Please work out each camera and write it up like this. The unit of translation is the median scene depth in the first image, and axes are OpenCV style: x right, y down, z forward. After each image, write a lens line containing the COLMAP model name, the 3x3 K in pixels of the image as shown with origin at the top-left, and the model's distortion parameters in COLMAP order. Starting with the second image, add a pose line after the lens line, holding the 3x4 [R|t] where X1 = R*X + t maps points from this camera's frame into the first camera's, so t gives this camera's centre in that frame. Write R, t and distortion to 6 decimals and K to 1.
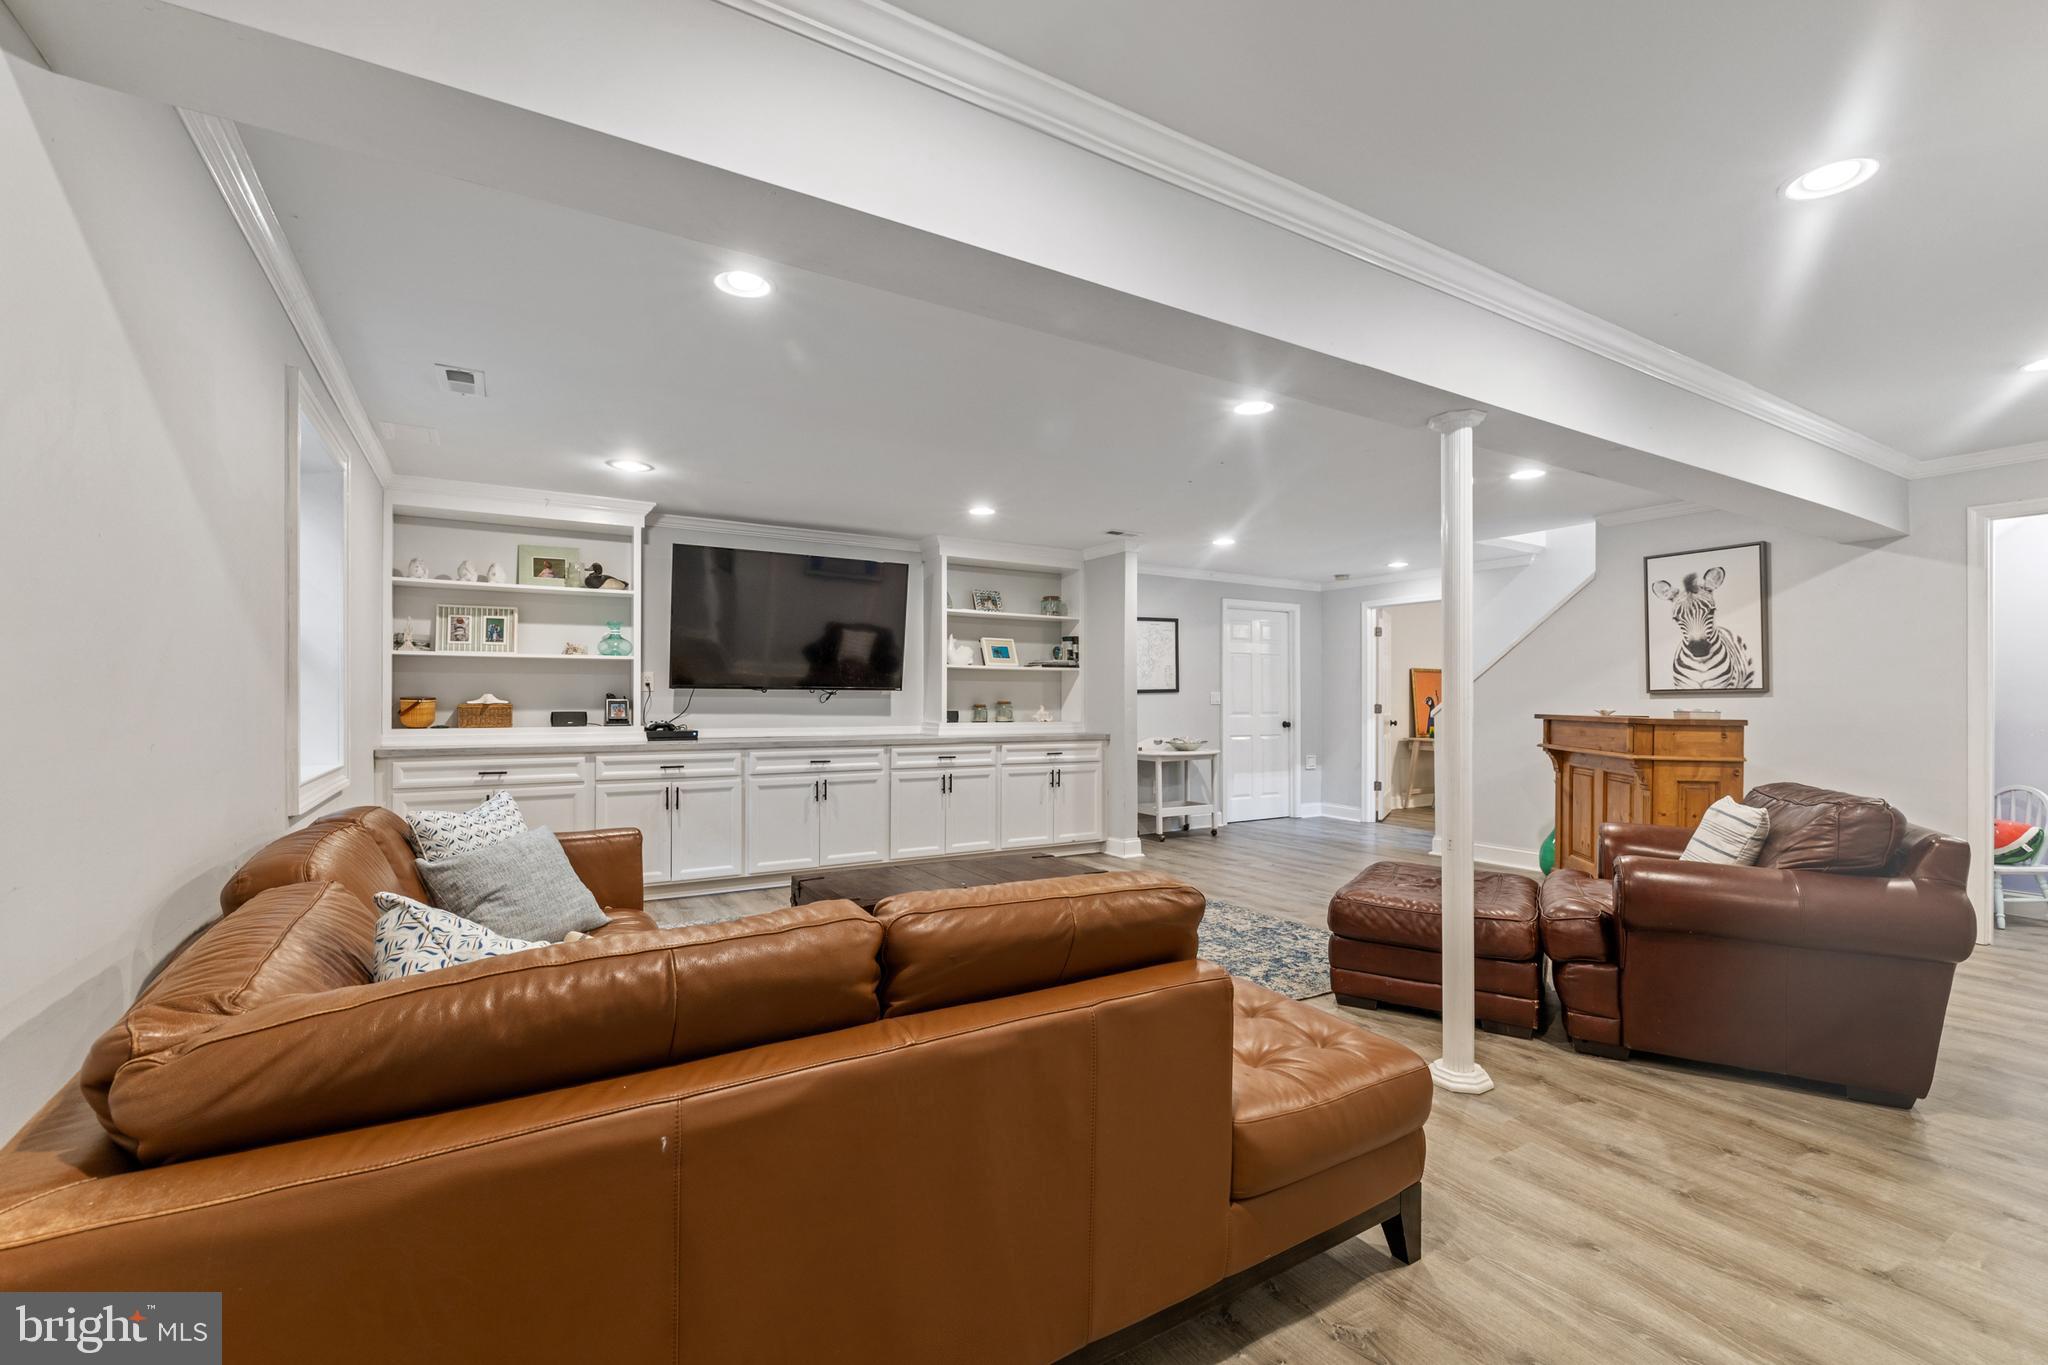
lens RADIAL K [[872.8, 0, 1022.7], [0, 872.8, 695.3], [0, 0, 1]] dist [0.000992, 0.001469]
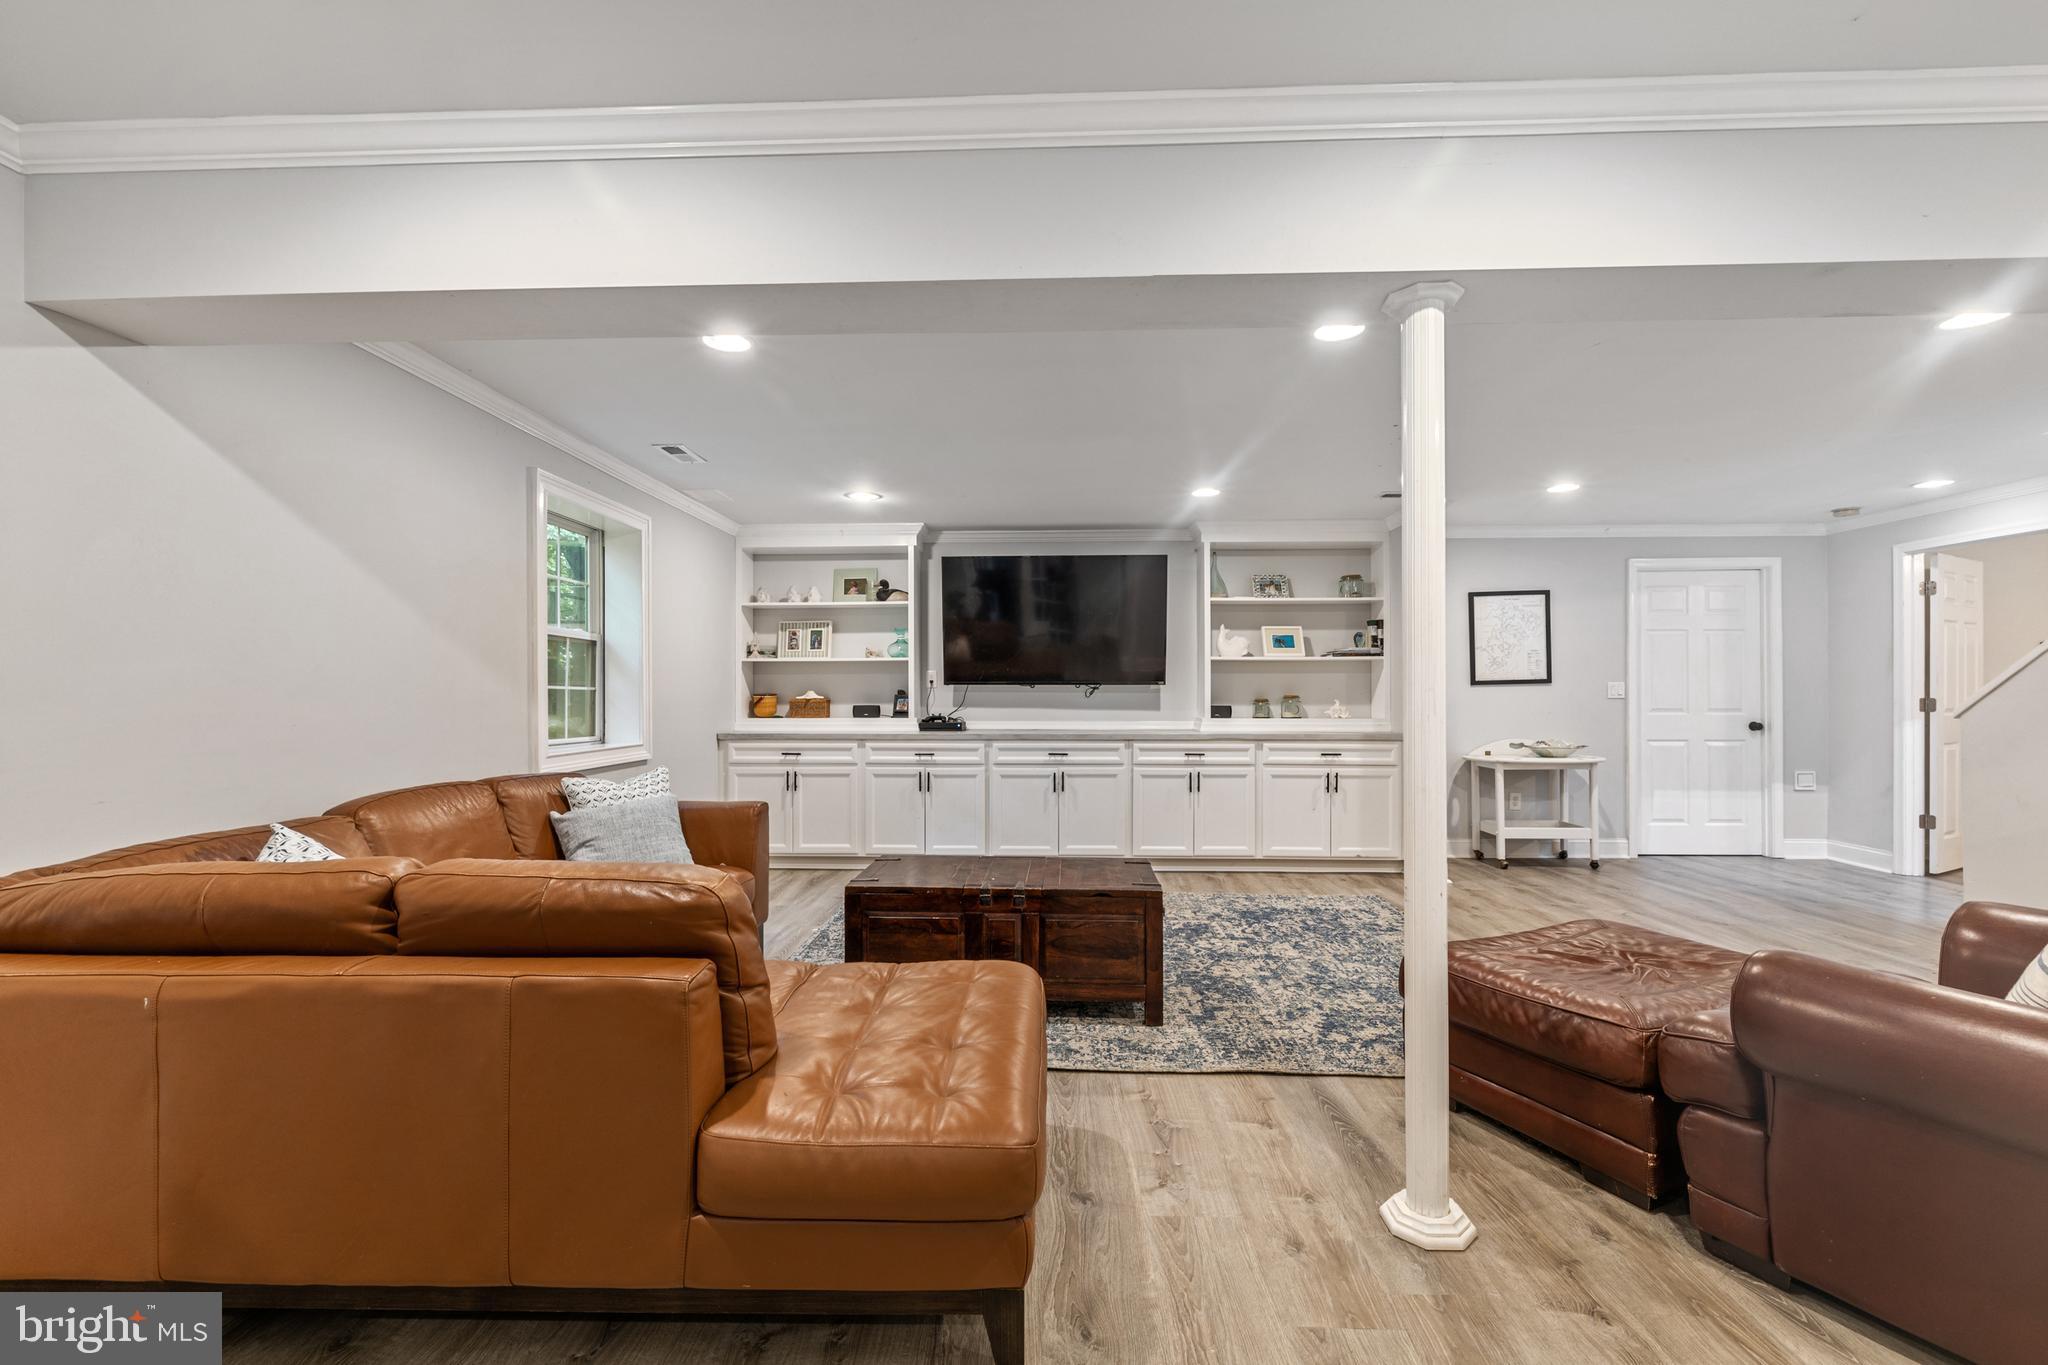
lens RADIAL K [[872.8, 0, 1021.5], [0, 872.8, 692.5], [0, 0, 1]] dist [0.000992, 0.001469]
pose [[0.837377, -0.004781, -0.546605, 0.307965], [0.006724, 0.999976, 0.001553, 0.000796], [0.546585, -0.004976, 0.837389, 0.110917]]
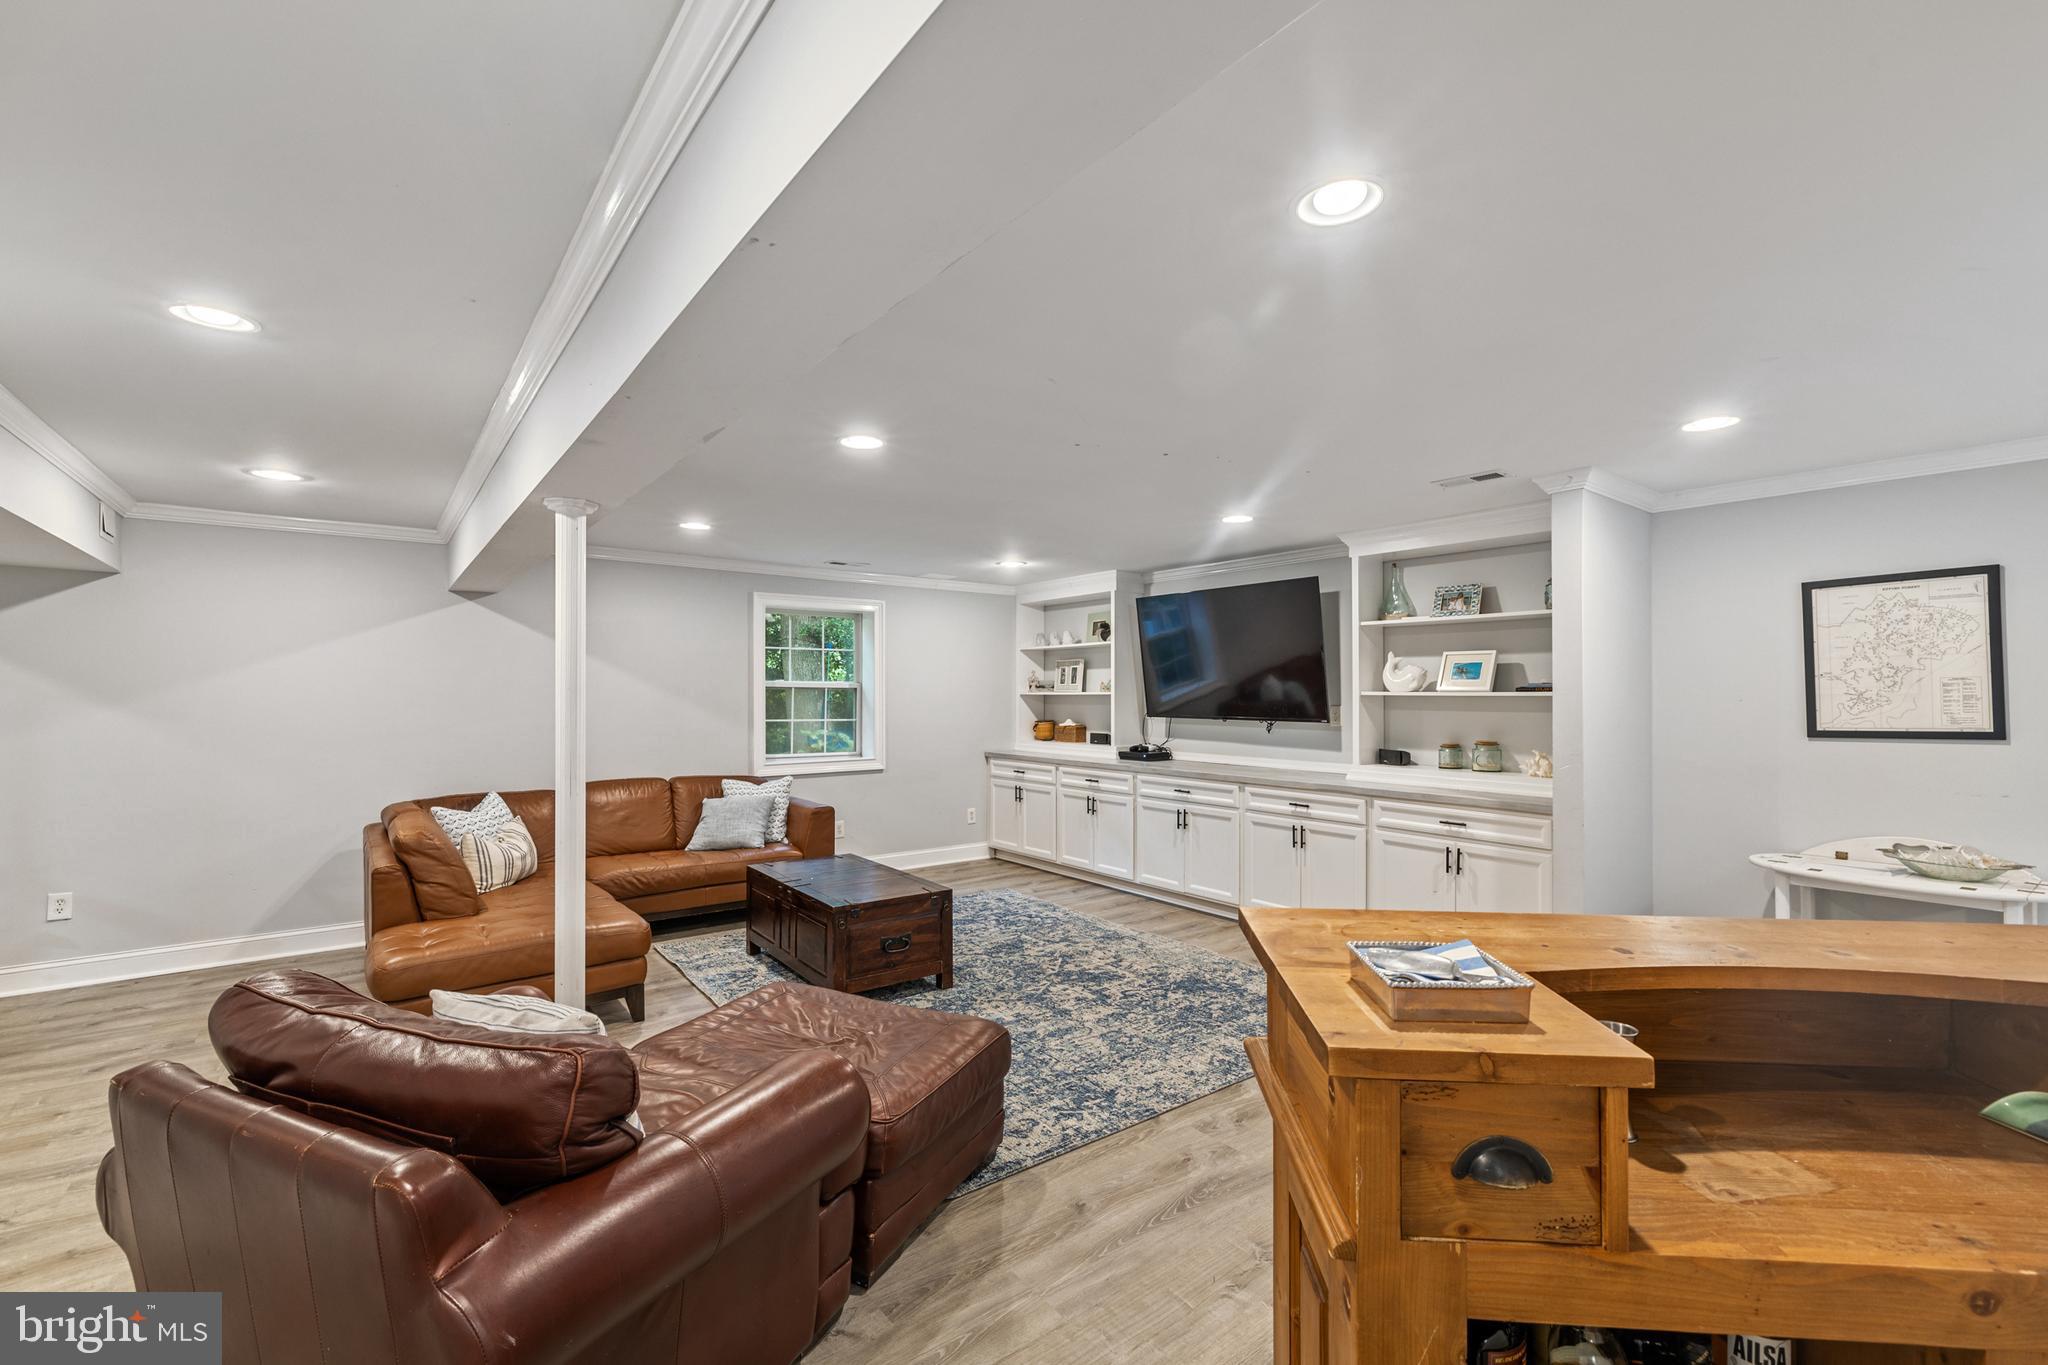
lens RADIAL K [[872.8, 0, 1023.0], [0, 872.8, 685.5], [0, 0, 1]] dist [0.000992, 0.001469]
pose [[0.113907, -0.013319, -0.993402, 0.798628], [0.002402, 0.999911, -0.013131, -0.037161], [0.993489, -0.000891, 0.113929, 0.715019]]
